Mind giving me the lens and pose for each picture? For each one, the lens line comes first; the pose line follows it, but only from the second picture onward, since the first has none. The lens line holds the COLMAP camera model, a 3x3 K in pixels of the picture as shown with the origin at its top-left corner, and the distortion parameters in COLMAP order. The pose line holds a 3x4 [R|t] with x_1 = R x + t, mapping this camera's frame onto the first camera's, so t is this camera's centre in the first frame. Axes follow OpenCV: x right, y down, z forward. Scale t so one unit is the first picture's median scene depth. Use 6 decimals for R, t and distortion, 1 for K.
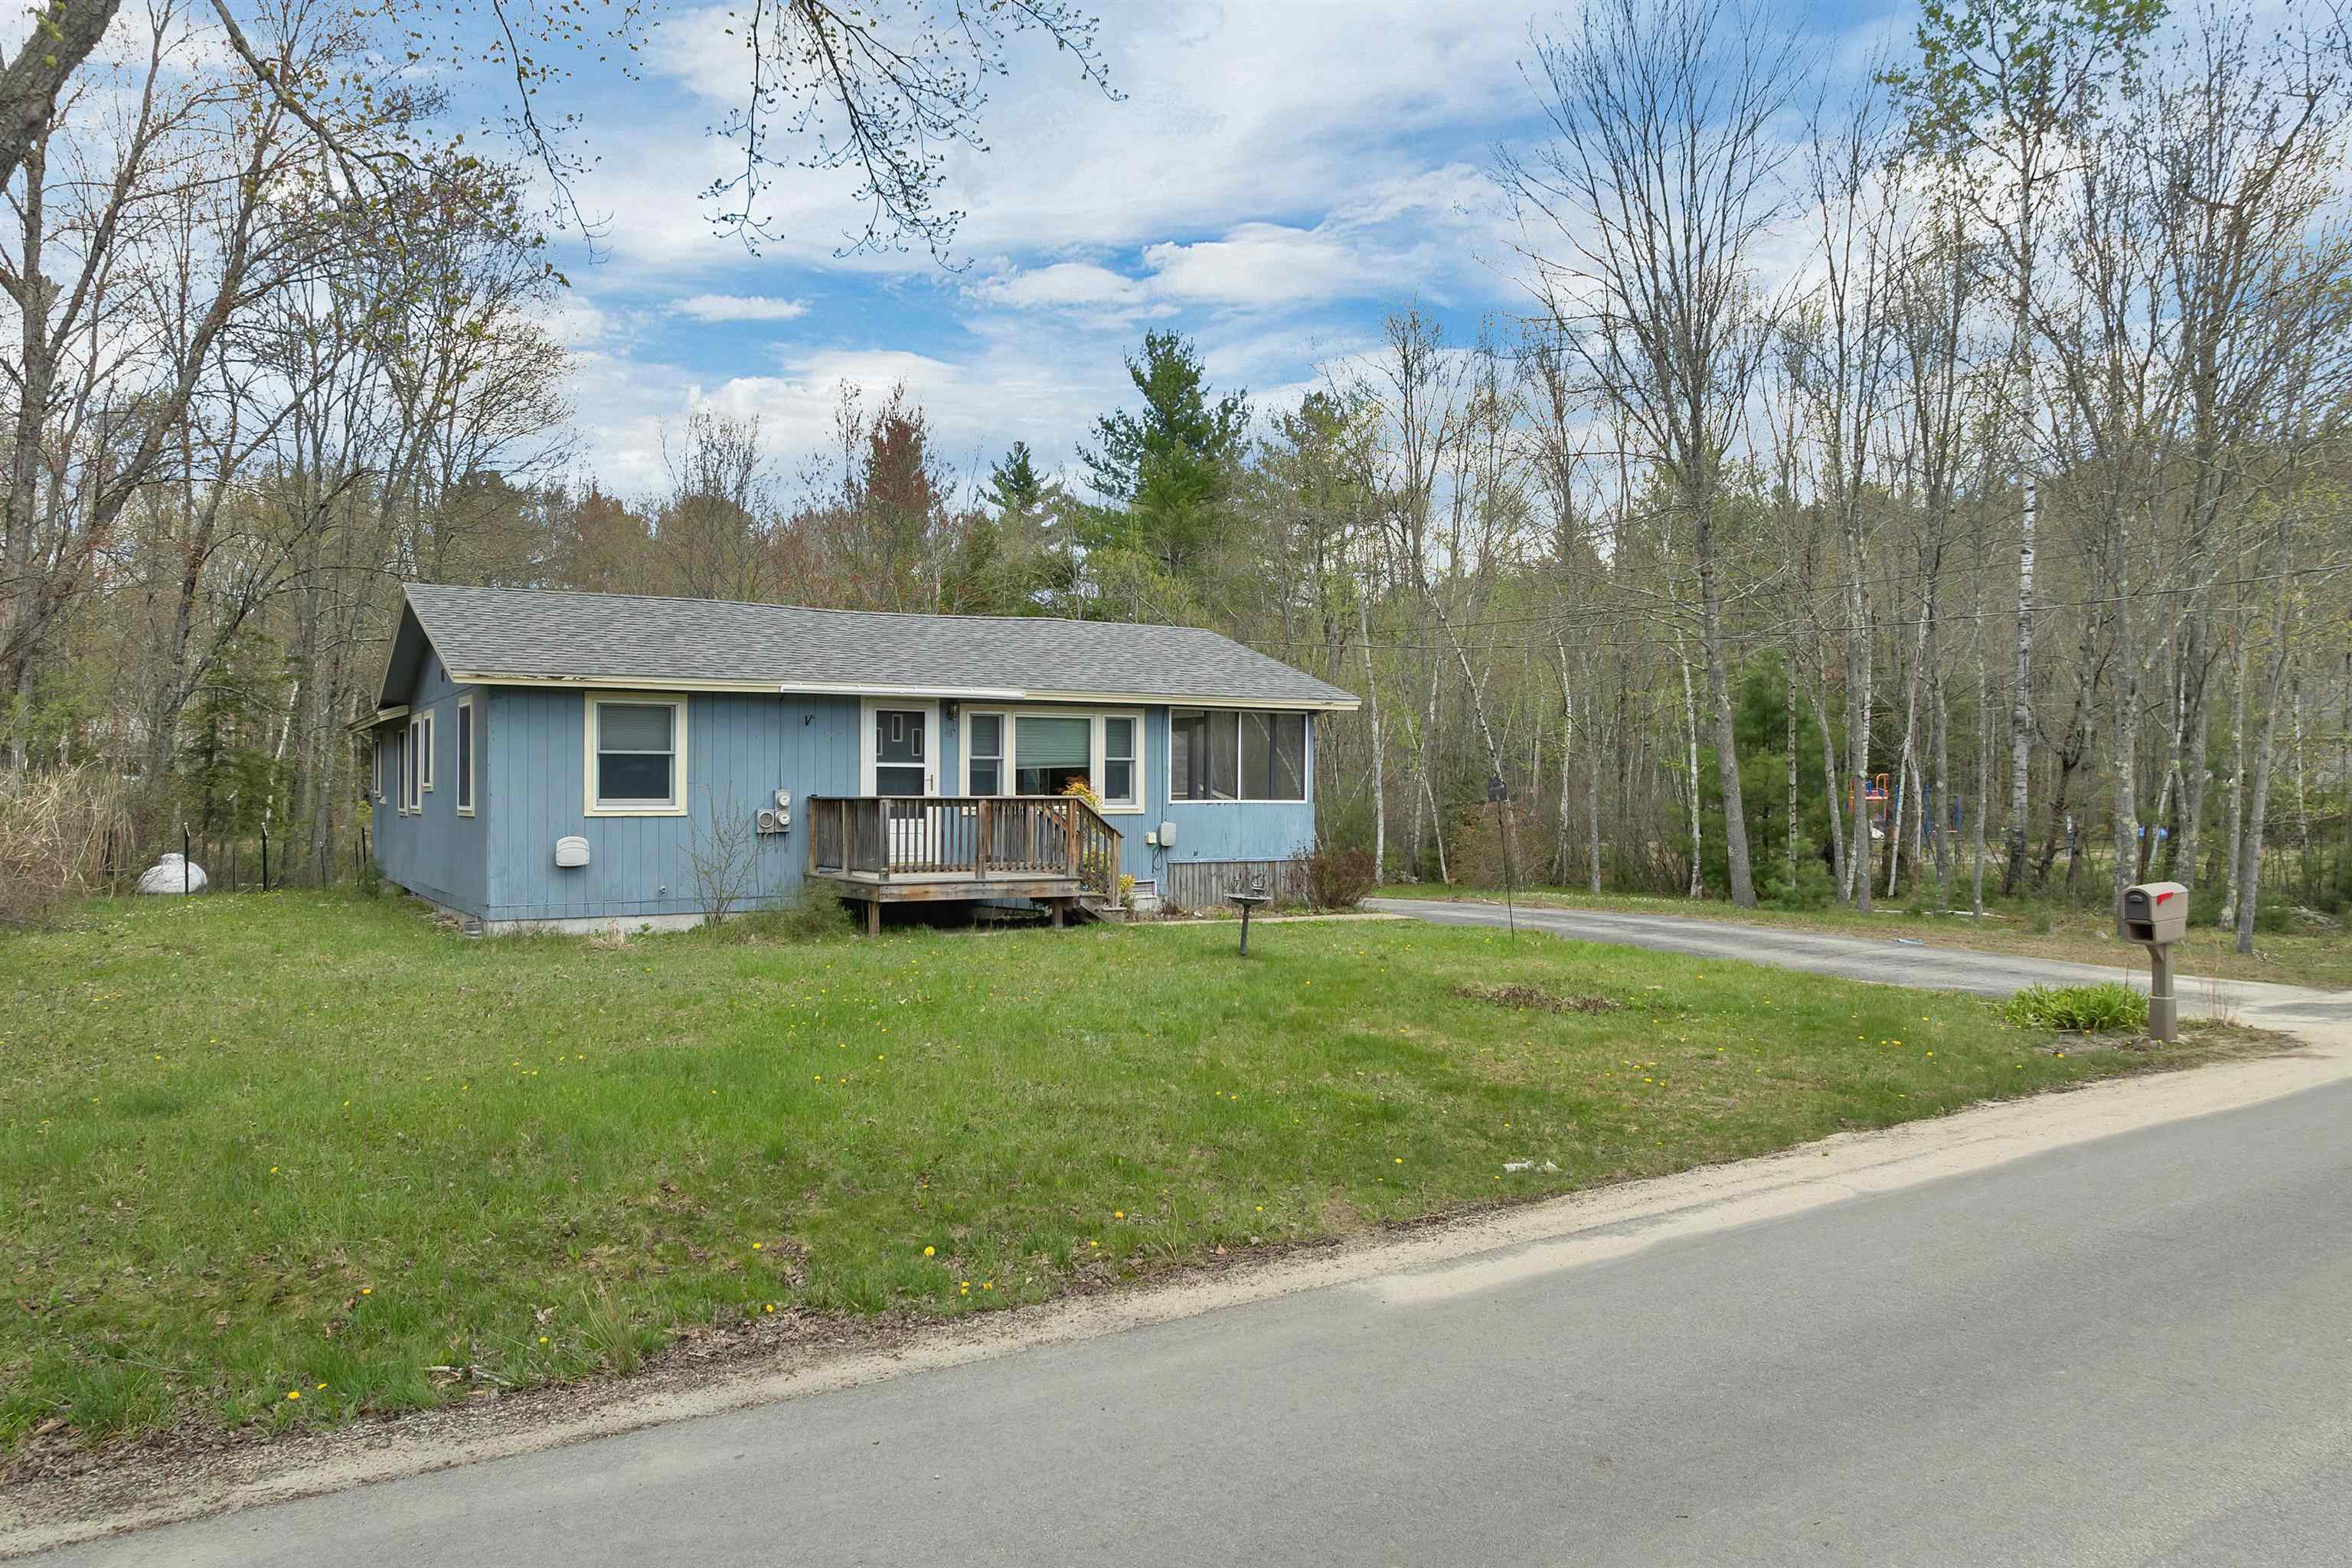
lens RADIAL K [[1721.1, 0, 1179.0], [0, 1721.1, 792.0], [0, 0, 1]] dist [-0.016906, 0.005262]
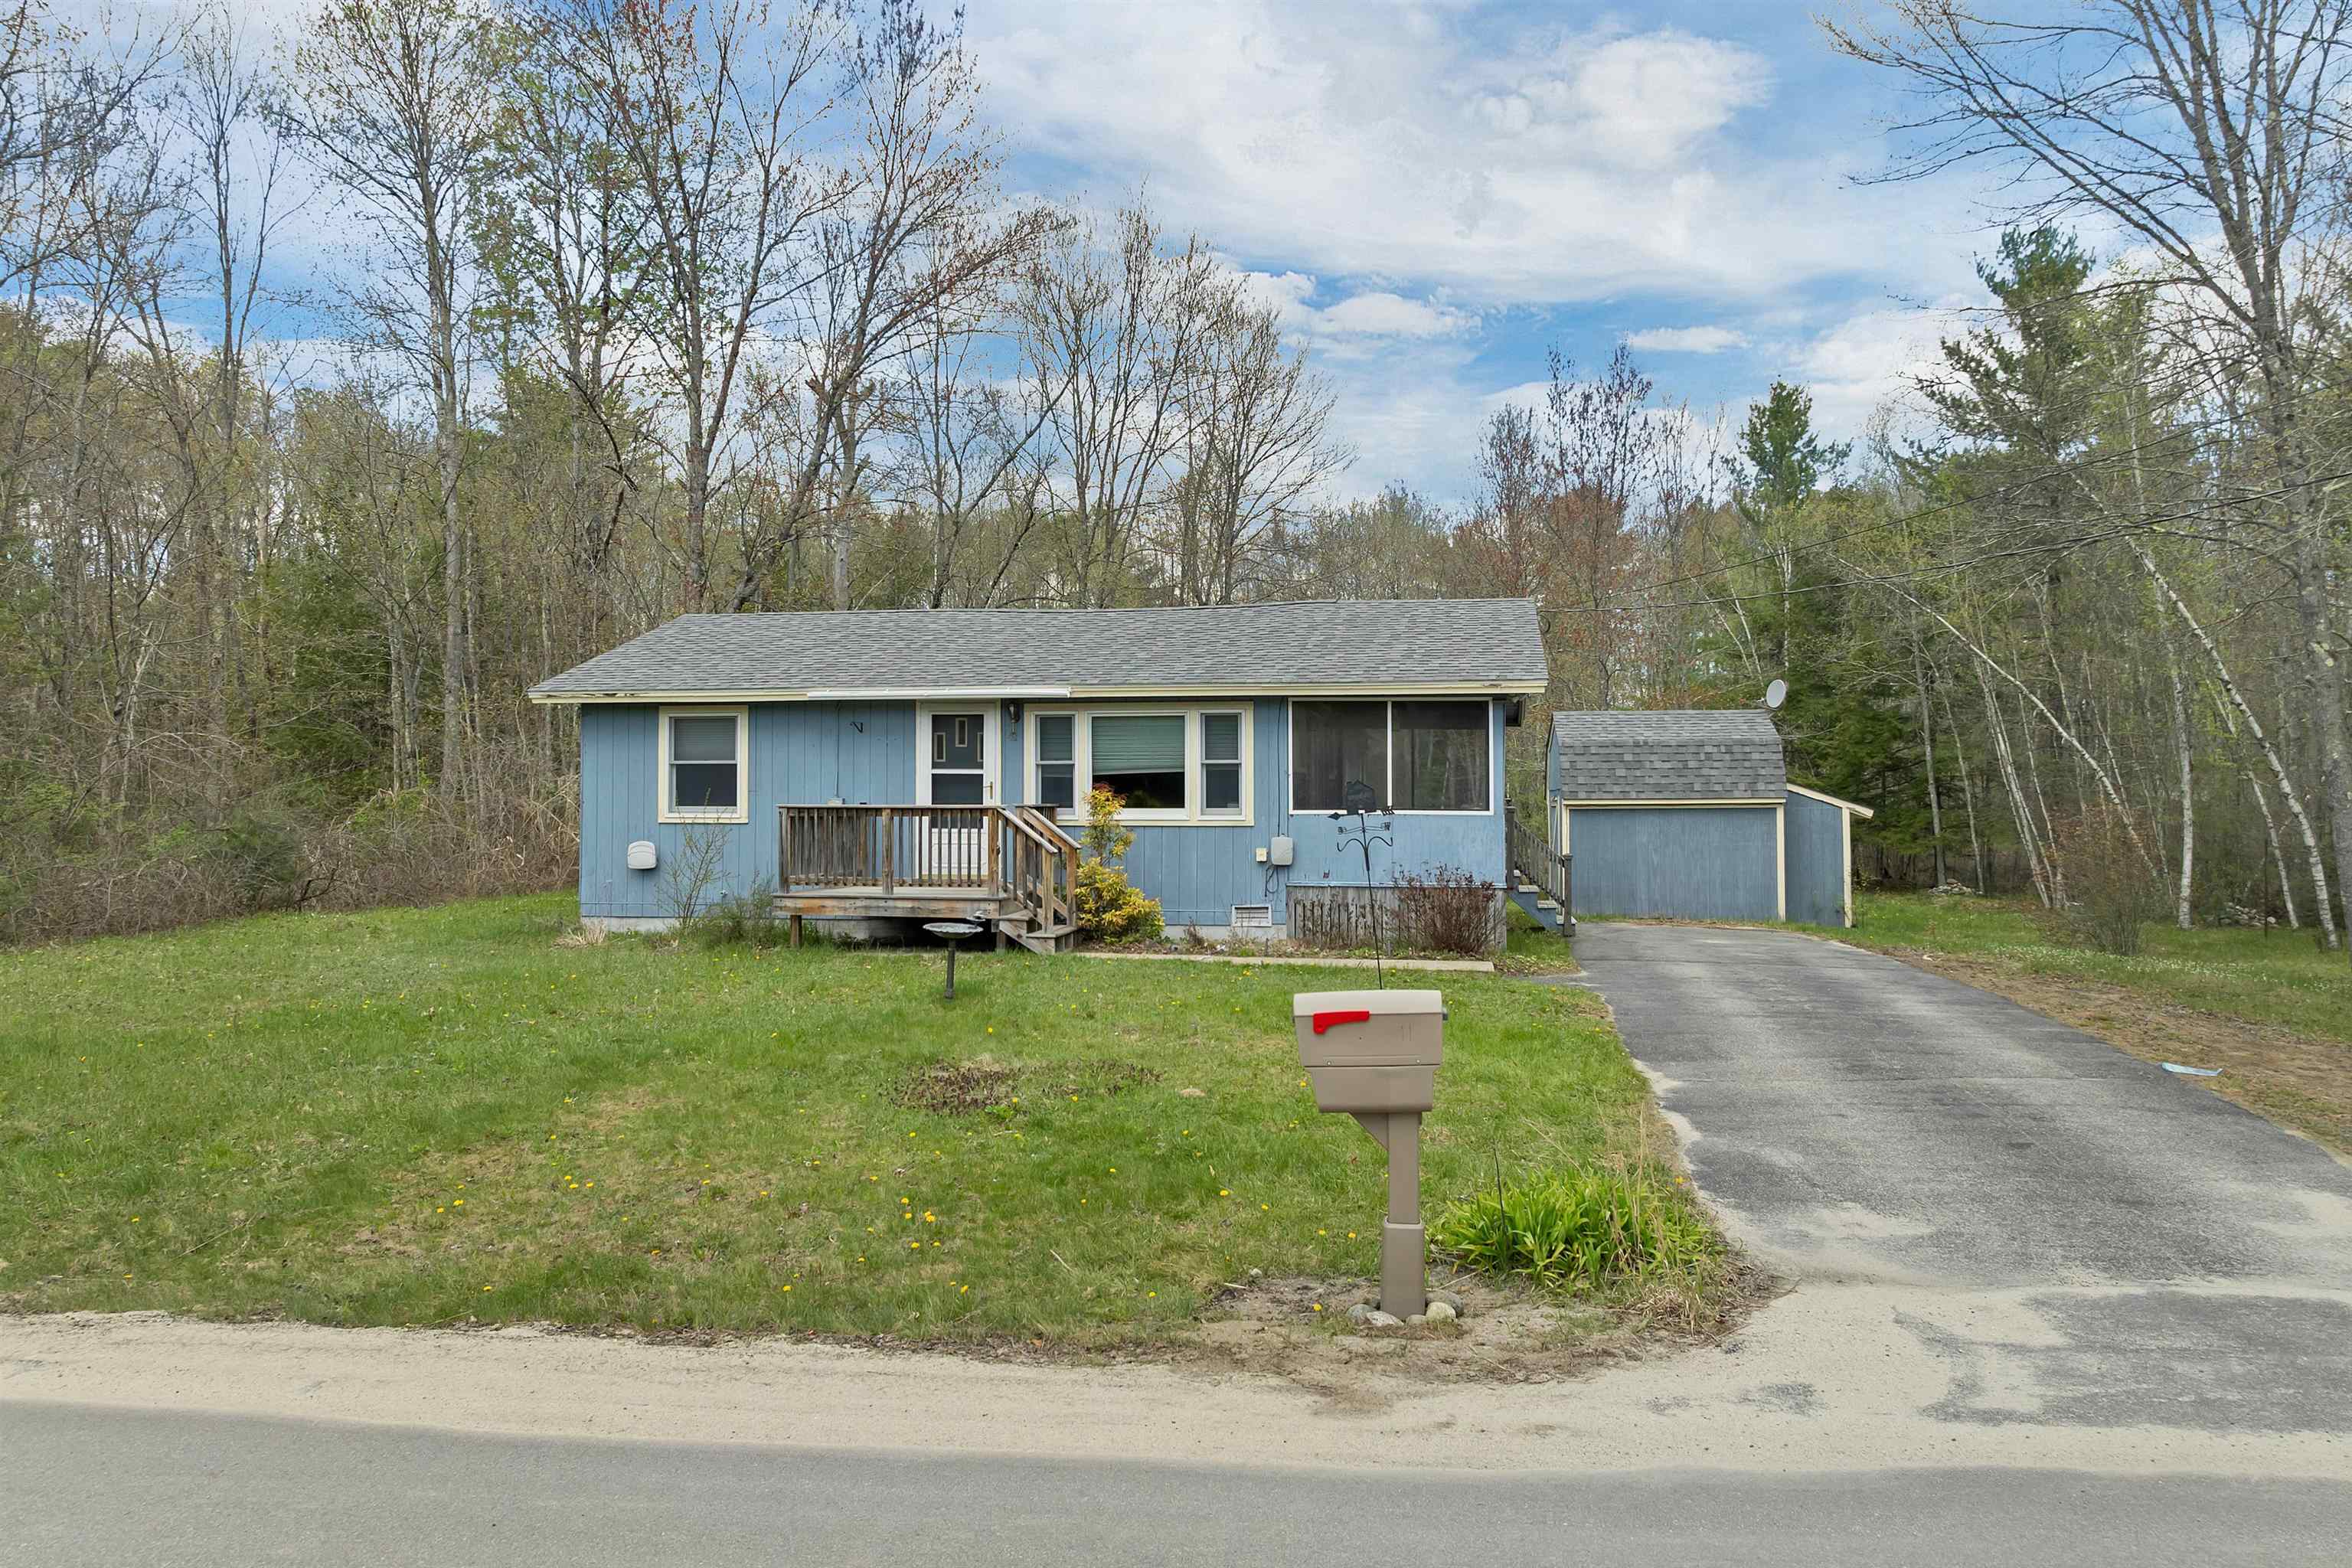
lens RADIAL K [[1721.1, 0, 1182.0], [0, 1721.1, 761.7], [0, 0, 1]] dist [-0.016906, 0.005262]
pose [[0.762024, -0.011998, -0.647437, 0.538380], [-0.000486, 0.999817, -0.019101, -0.003126], [0.647548, 0.014870, 0.761879, 0.357688]]
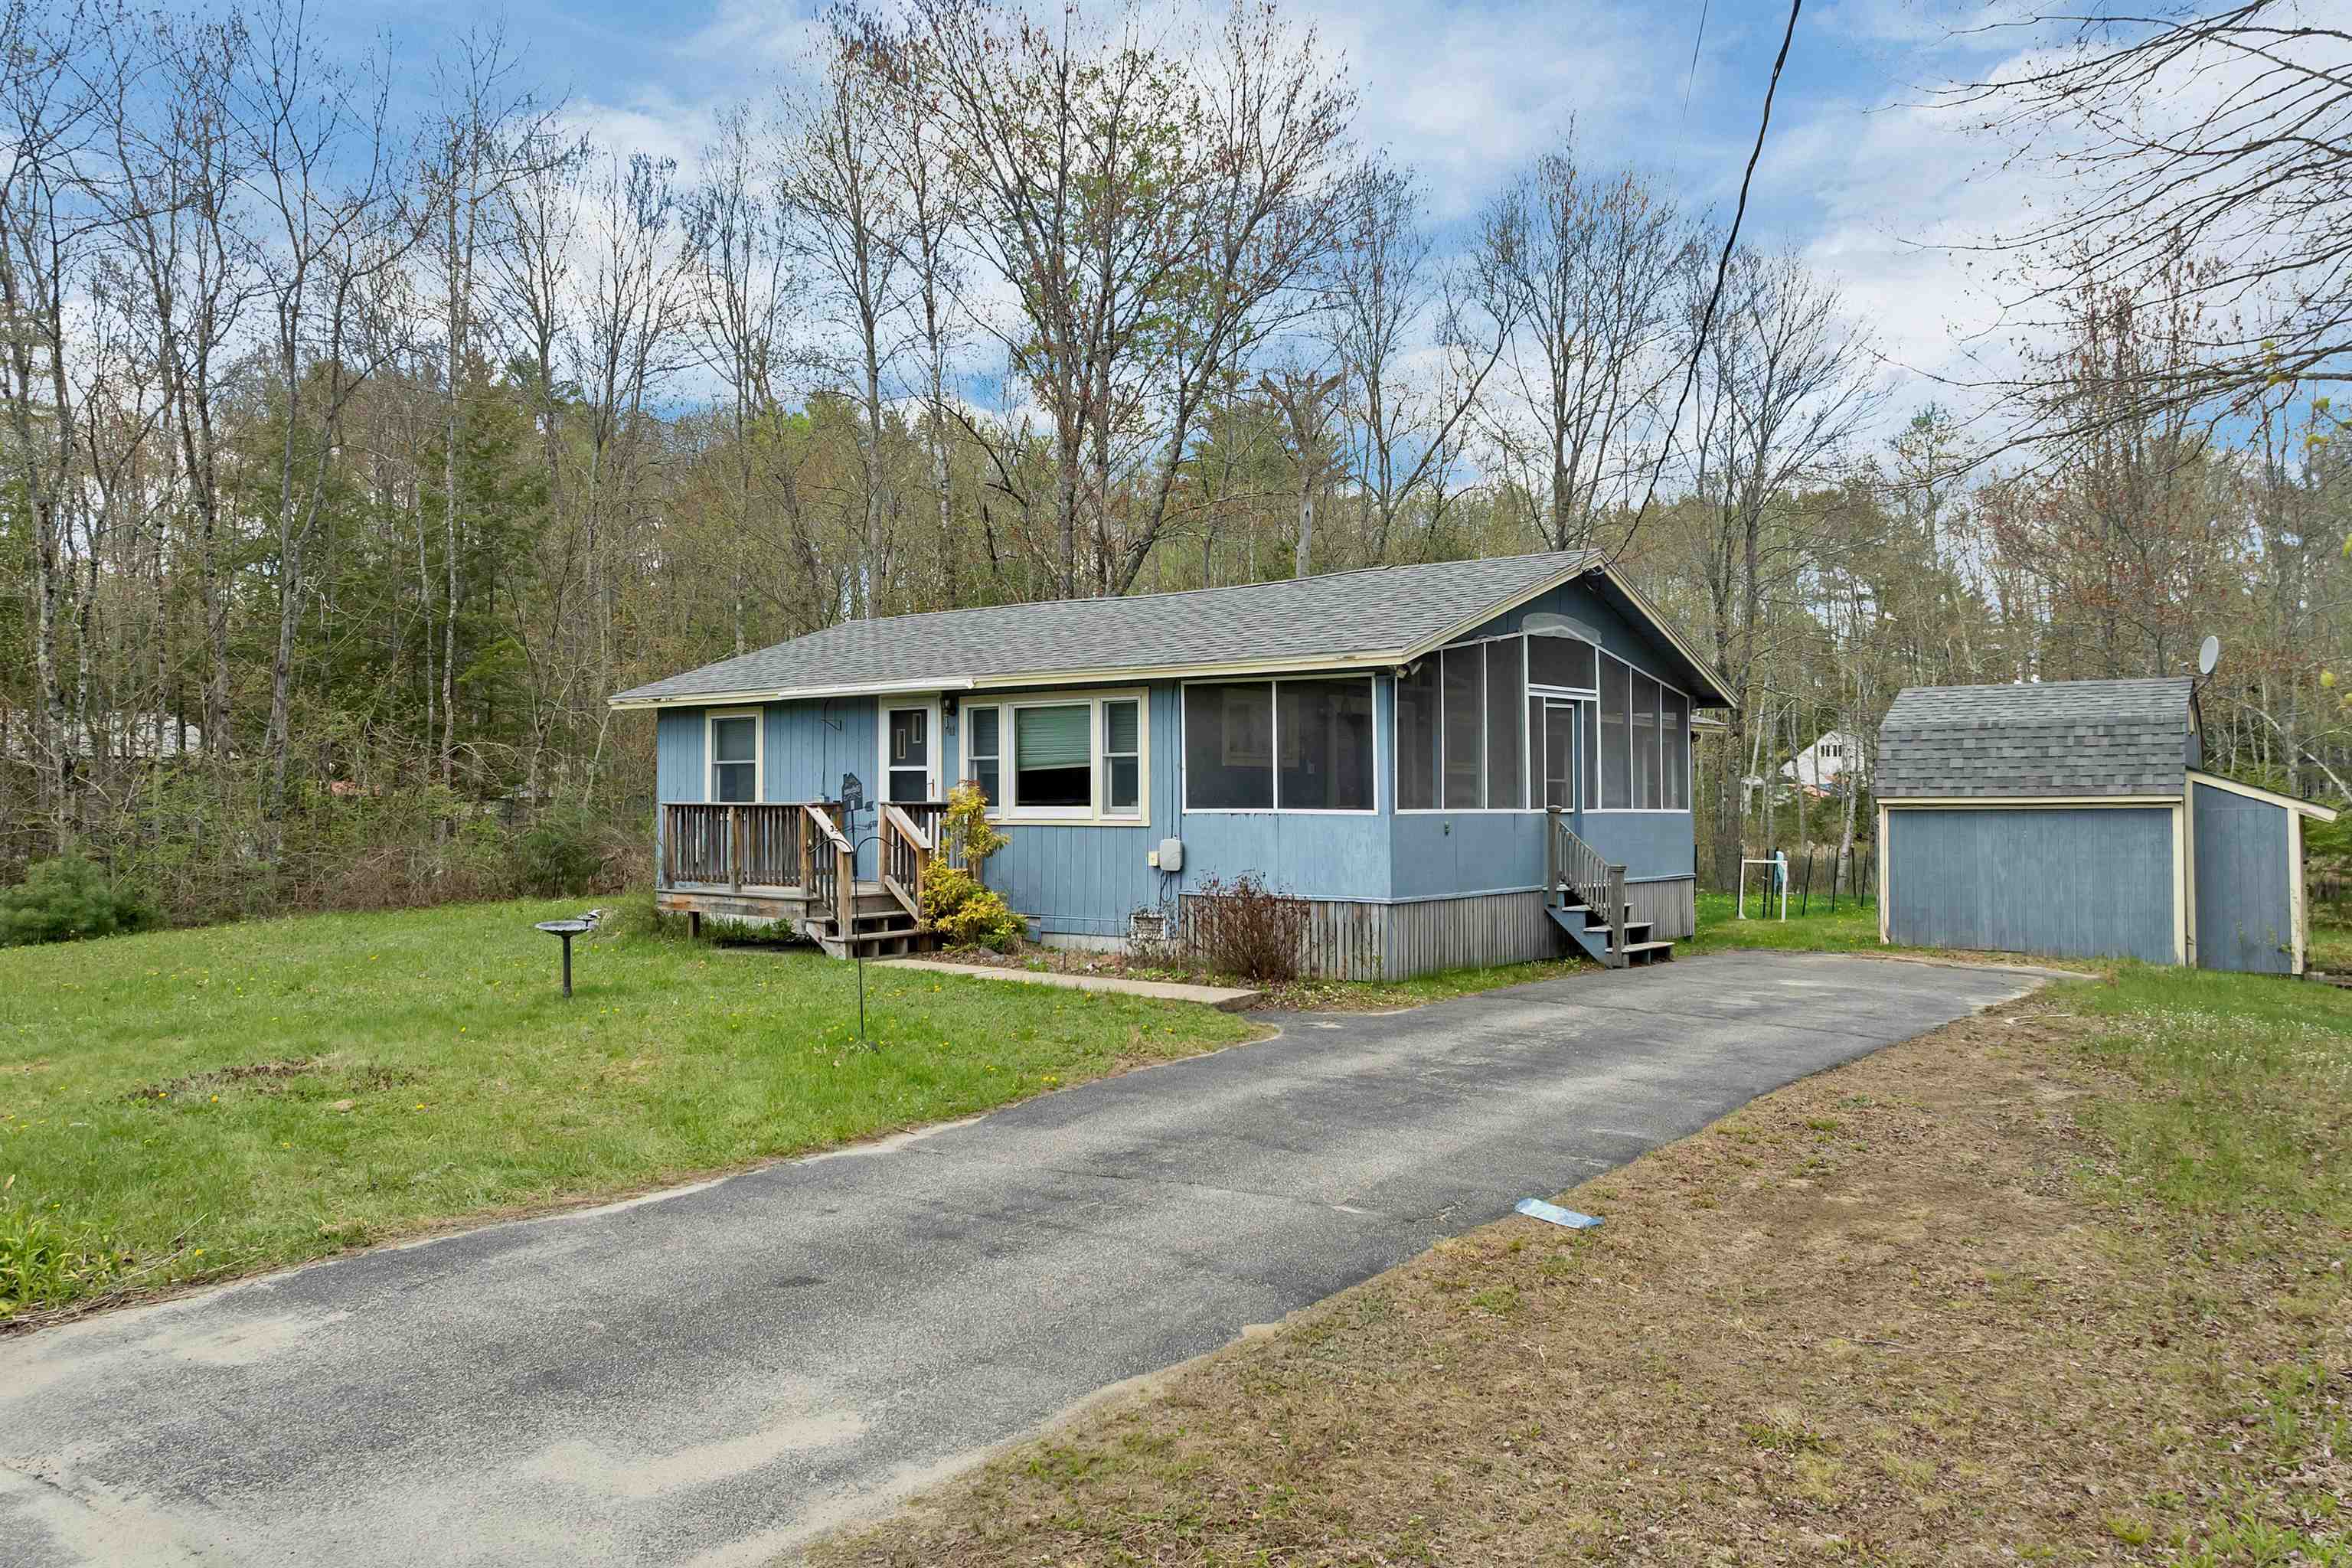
lens RADIAL K [[1721.1, 0, 1188.0], [0, 1721.1, 795.9], [0, 0, 1]] dist [-0.016906, 0.005262]
pose [[0.369089, -0.000979, -0.929393, 0.735858], [0.001217, 0.999999, -0.000570, -0.000282], [0.929393, -0.000921, 0.369090, 0.794142]]
